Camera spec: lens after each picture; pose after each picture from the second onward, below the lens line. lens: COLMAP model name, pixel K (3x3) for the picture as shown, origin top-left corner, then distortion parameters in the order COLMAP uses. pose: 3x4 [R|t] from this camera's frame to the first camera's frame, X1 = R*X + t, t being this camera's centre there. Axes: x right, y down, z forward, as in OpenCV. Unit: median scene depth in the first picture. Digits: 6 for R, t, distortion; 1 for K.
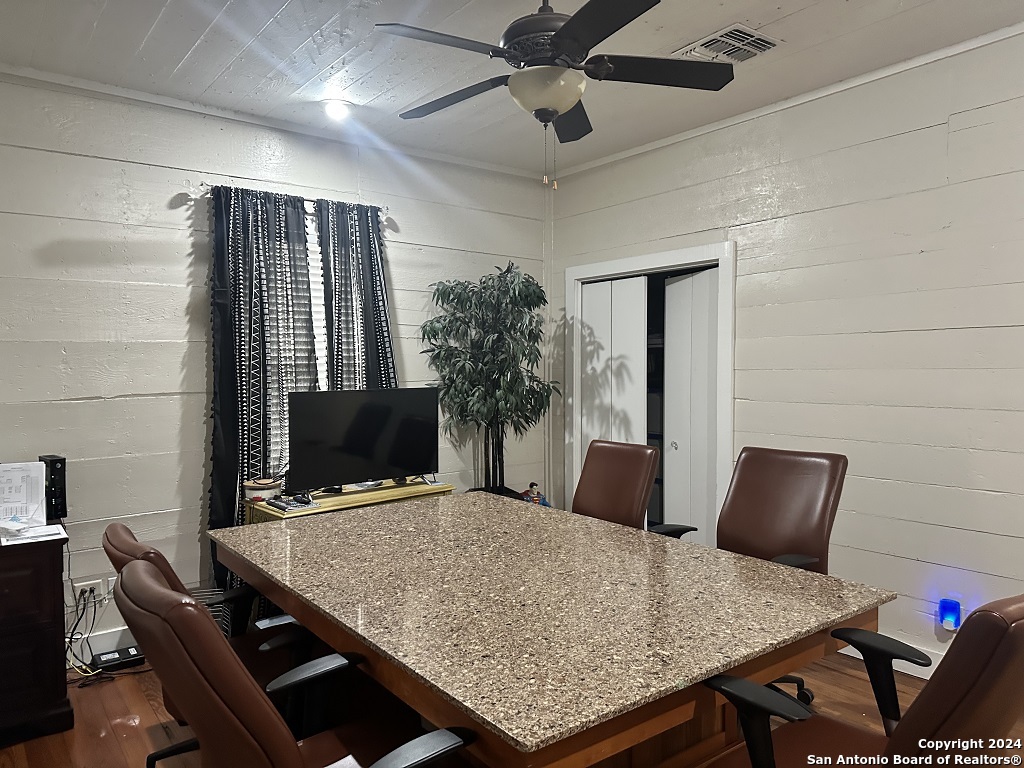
lens RADIAL K [[721.8, 0, 500.2], [0, 721.8, 388.4], [0, 0, 1]] dist [0.078984, -0.108515]
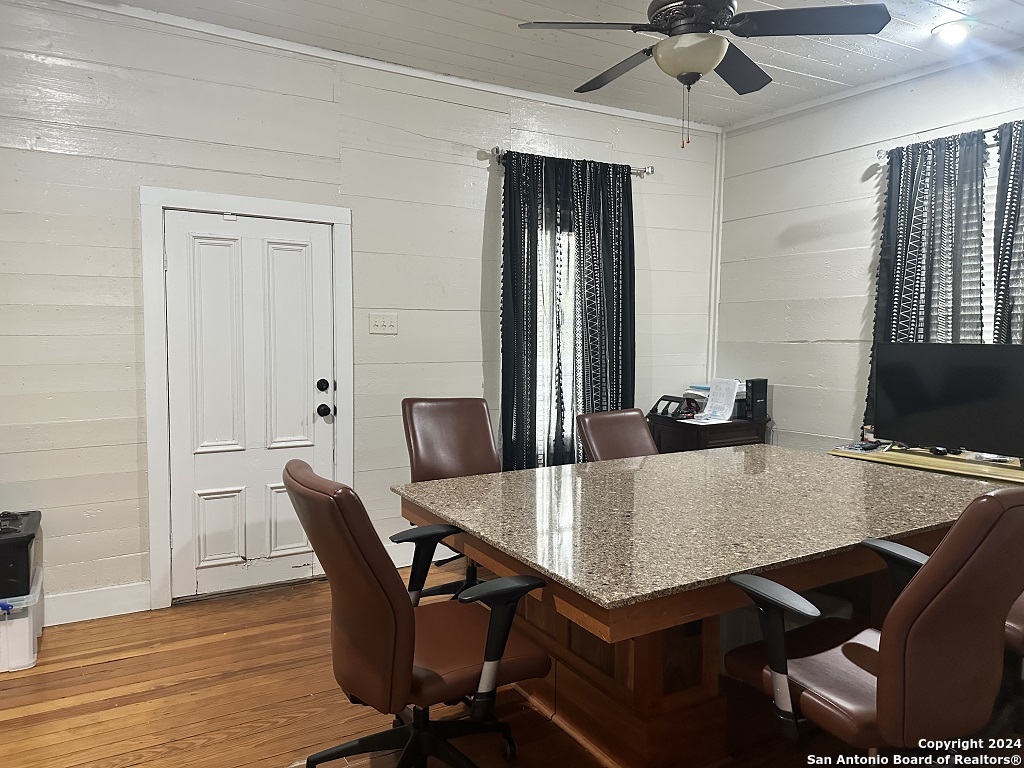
lens RADIAL K [[721.8, 0, 500.2], [0, 721.8, 388.4], [0, 0, 1]] dist [0.078984, -0.108515]
pose [[-0.148593, 0.090909, -0.984711, 1.005891], [-0.031399, 0.994830, 0.096582, -0.016034], [0.988400, 0.045270, -0.144970, 0.761238]]
